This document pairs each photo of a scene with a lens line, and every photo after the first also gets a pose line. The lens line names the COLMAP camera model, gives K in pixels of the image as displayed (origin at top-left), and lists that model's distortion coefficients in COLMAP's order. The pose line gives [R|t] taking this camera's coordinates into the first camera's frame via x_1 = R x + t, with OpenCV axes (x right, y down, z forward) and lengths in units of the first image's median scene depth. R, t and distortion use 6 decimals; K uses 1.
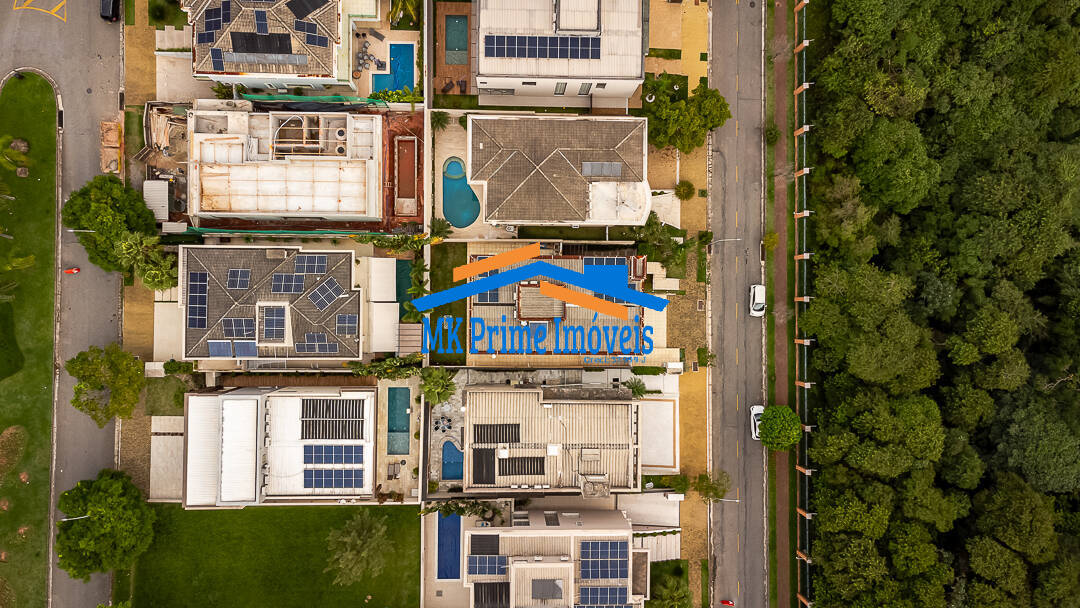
lens RADIAL K [[802.7, 0, 540.0], [0, 802.7, 304.0], [0, 0, 1]] dist [0.002879, 0.002337]
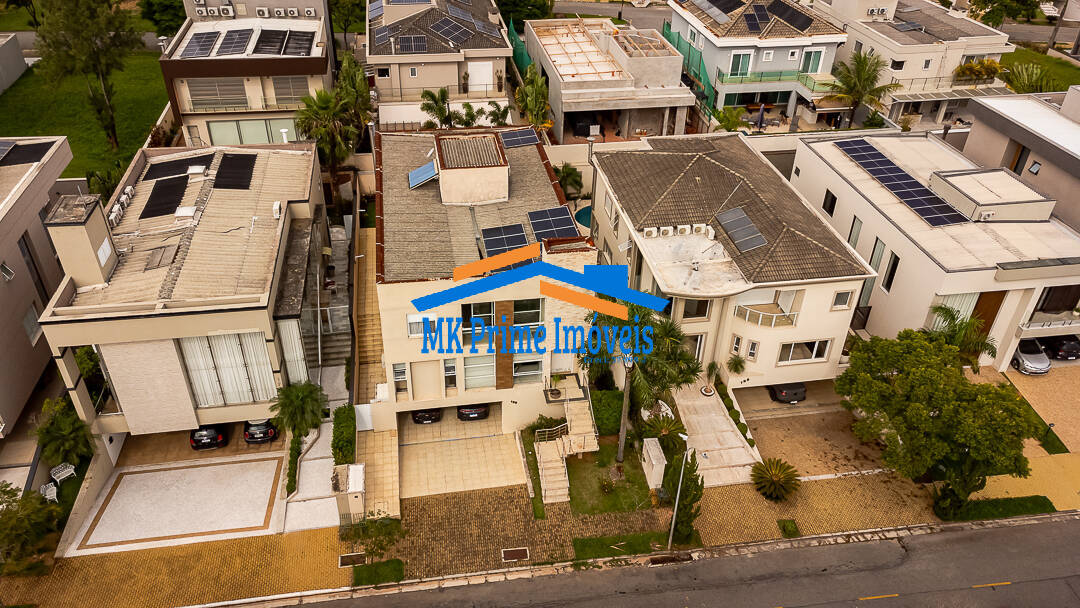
lens RADIAL K [[802.7, 0, 540.0], [0, 802.7, 304.0], [0, 0, 1]] dist [0.002879, 0.002337]
pose [[0.177613, 0.527015, -0.831089, 0.463121], [-0.984065, 0.087935, -0.154544, 0.039281], [-0.008365, 0.845294, 0.534236, 0.695752]]
